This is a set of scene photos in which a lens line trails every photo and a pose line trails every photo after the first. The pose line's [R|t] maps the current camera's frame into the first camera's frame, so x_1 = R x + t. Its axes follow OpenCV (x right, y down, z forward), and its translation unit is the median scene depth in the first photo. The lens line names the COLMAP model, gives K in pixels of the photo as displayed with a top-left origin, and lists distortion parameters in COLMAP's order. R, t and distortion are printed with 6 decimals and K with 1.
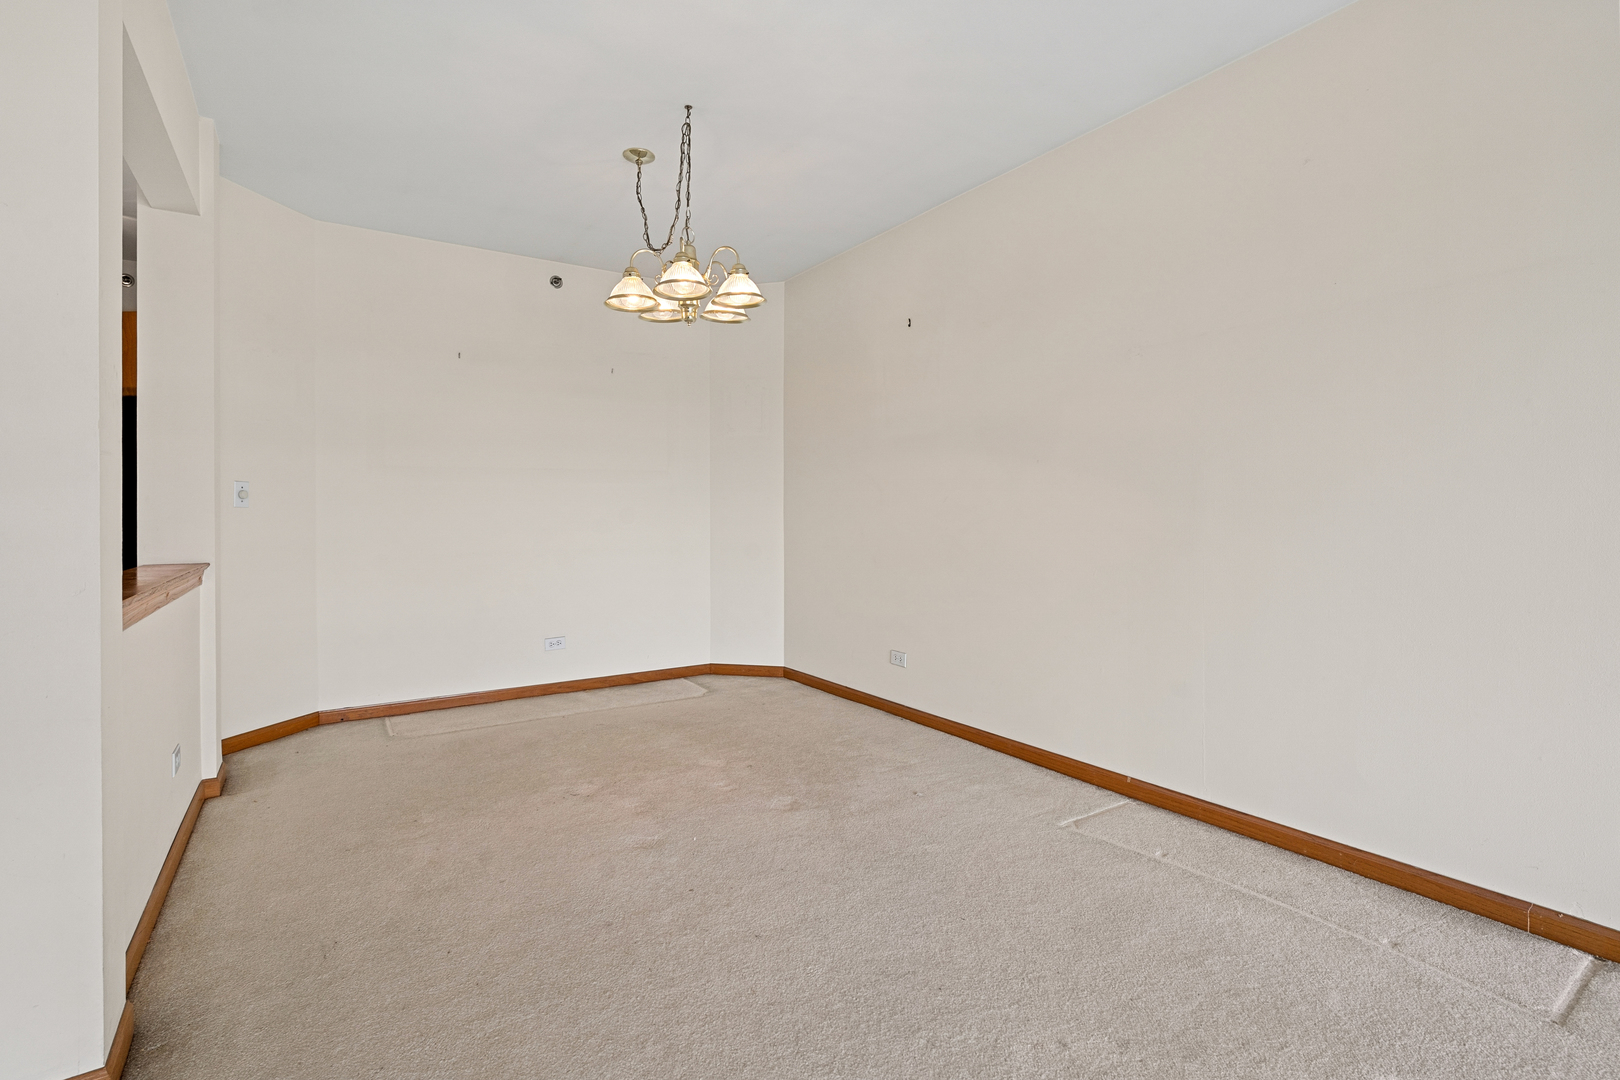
lens RADIAL K [[732.8, 0, 798.6], [0, 732.8, 513.3], [0, 0, 1]] dist [-0.009854, 0.001208]
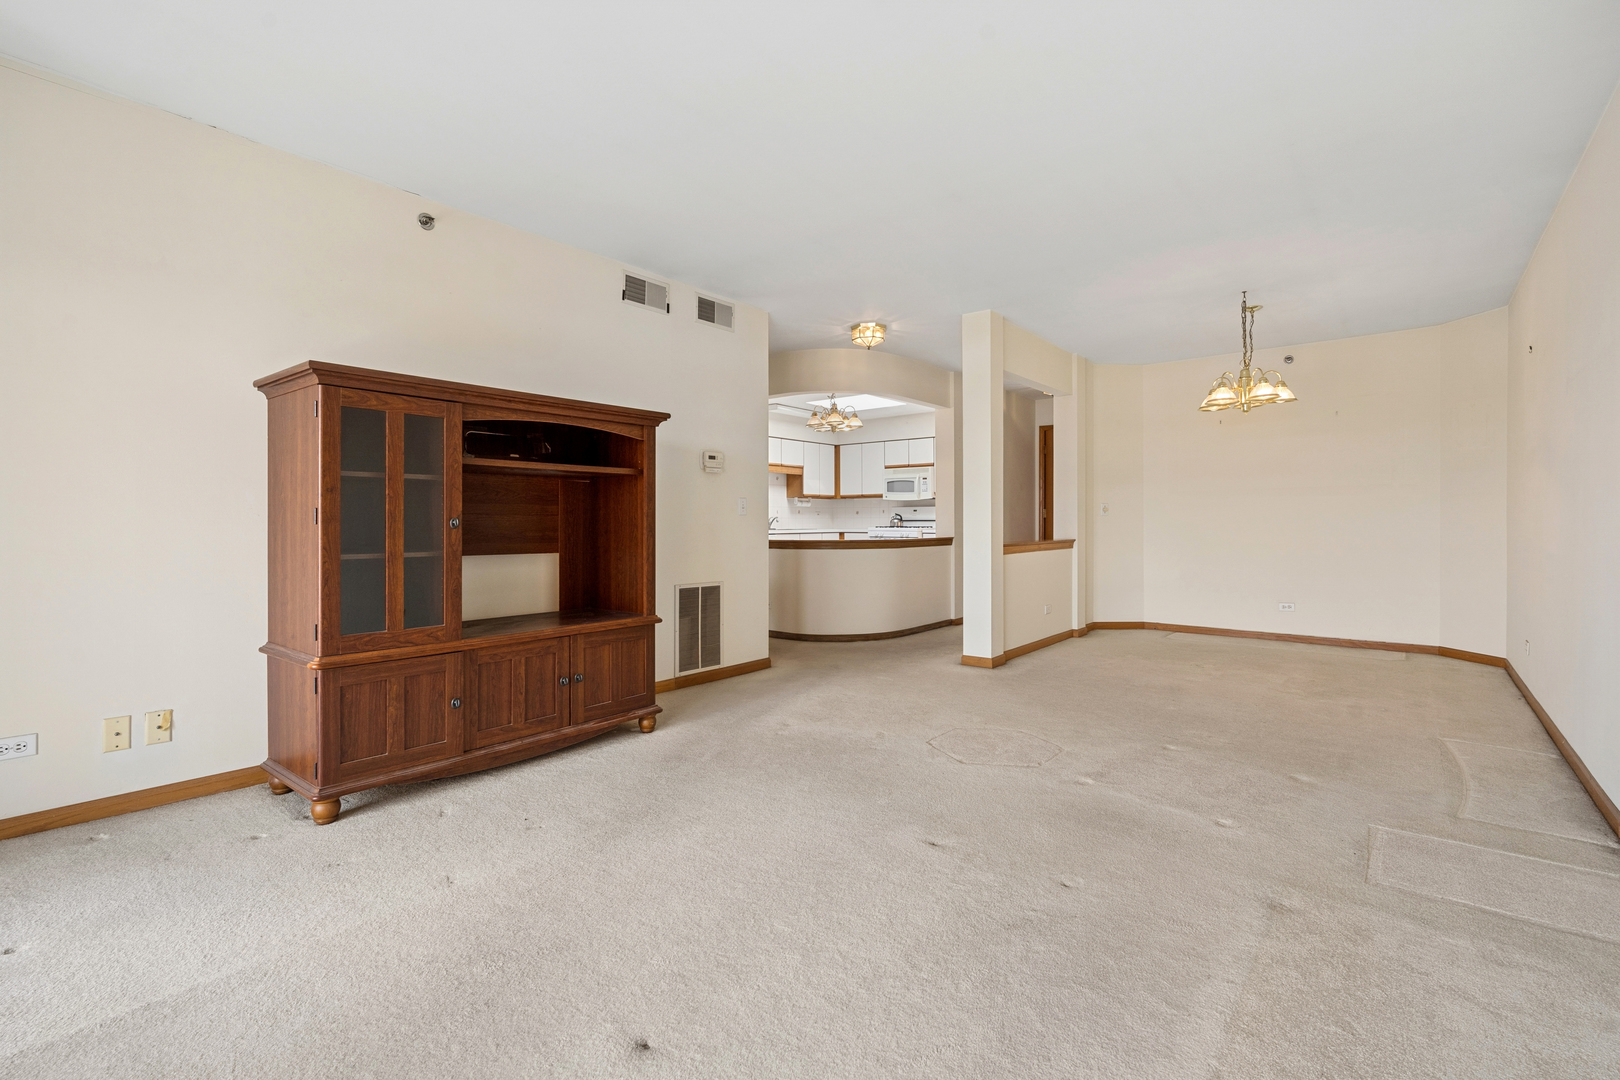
lens RADIAL K [[732.8, 0, 820.1], [0, 732.8, 532.4], [0, 0, 1]] dist [-0.009854, 0.001208]
pose [[0.307410, 0.016624, -0.951432, 1.015551], [0.001936, 0.999834, 0.018095, -0.000249], [0.951575, -0.007405, 0.307327, -0.444834]]
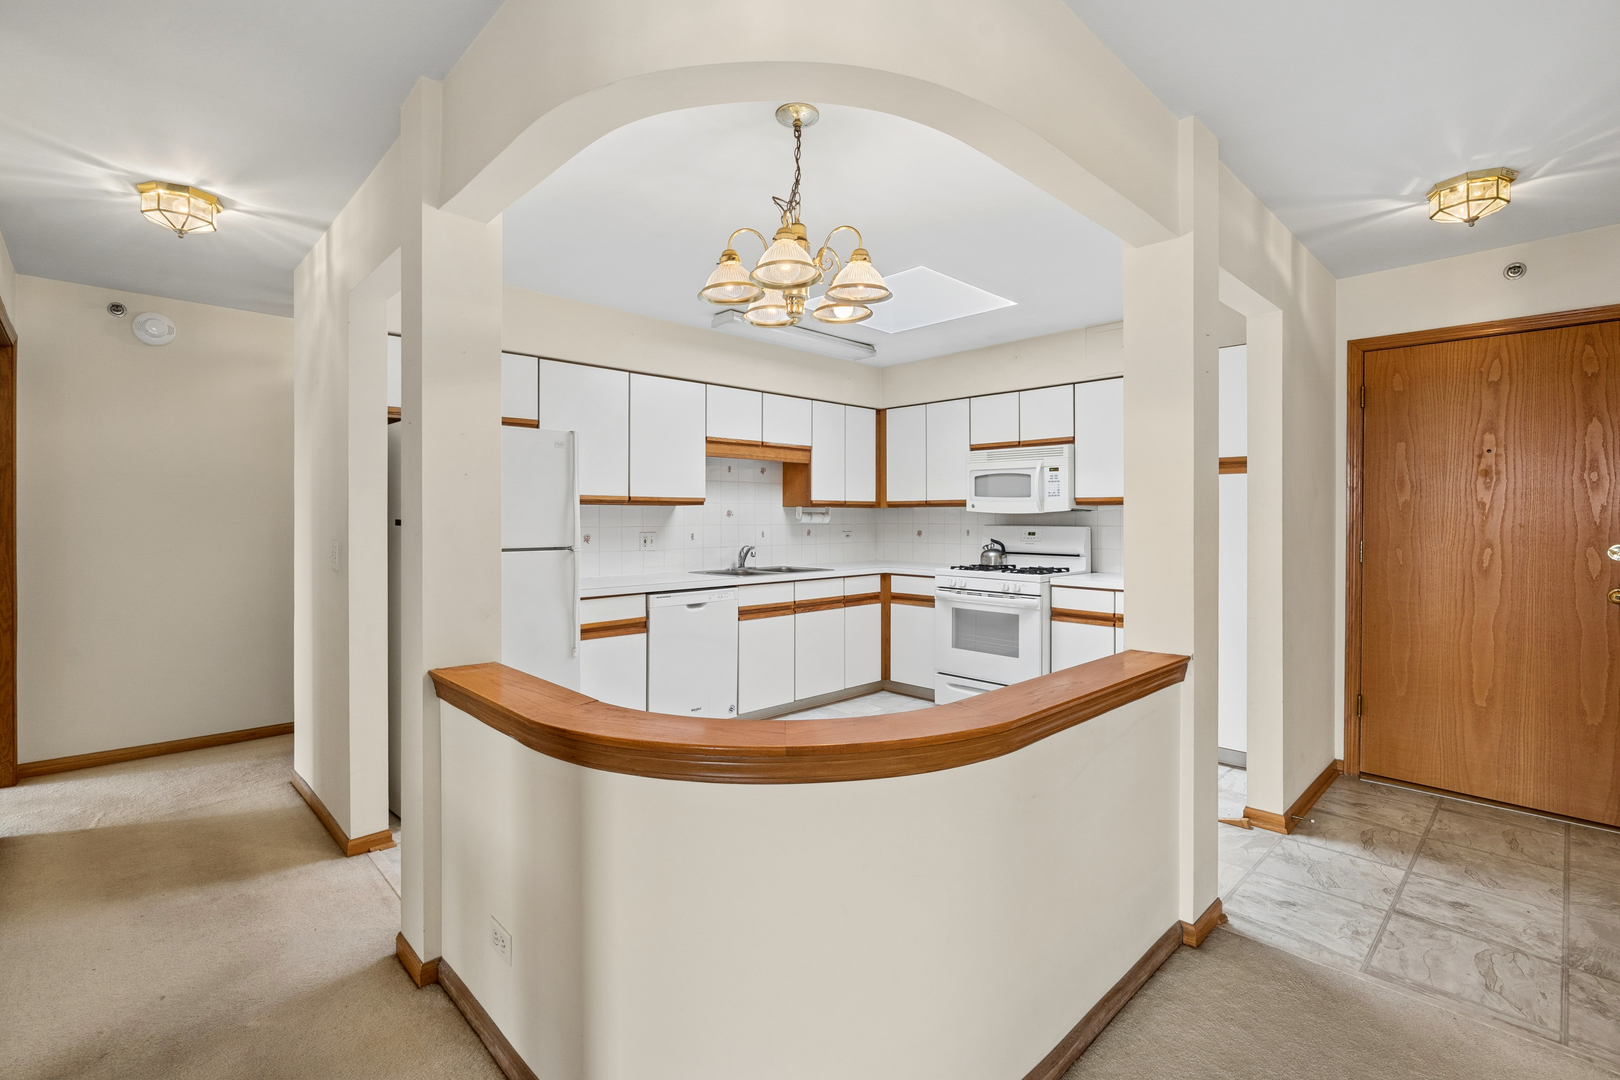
lens RADIAL K [[732.8, 0, 822.0], [0, 732.8, 514.4], [0, 0, 1]] dist [-0.009854, 0.001208]
pose [[0.193477, 0.000517, -0.981105, -0.383992], [-0.001235, 0.999999, 0.000284, -0.076632], [0.981104, 0.001156, 0.193477, 0.159227]]
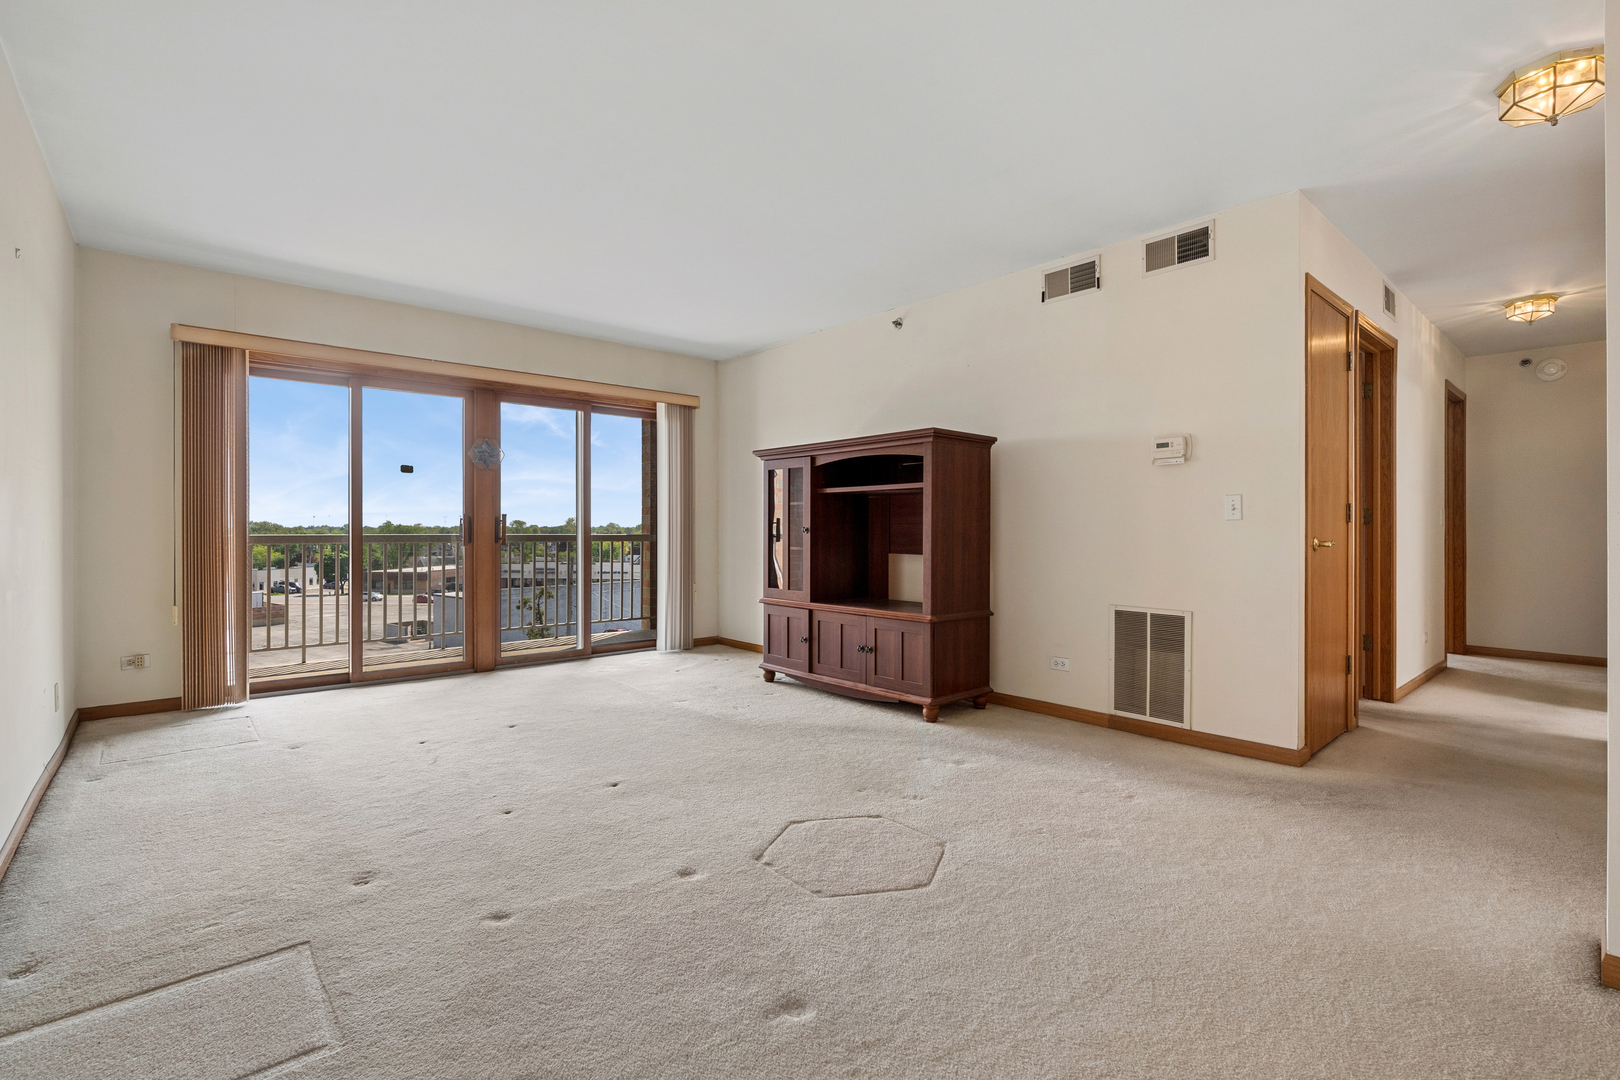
lens RADIAL K [[732.8, 0, 809.0], [0, 732.8, 544.2], [0, 0, 1]] dist [-0.009854, 0.001208]
pose [[-0.992140, 0.004946, -0.125033, 0.228339], [0.002733, 0.999837, 0.017863, 0.005408], [0.125101, 0.017381, -0.991992, 0.831852]]
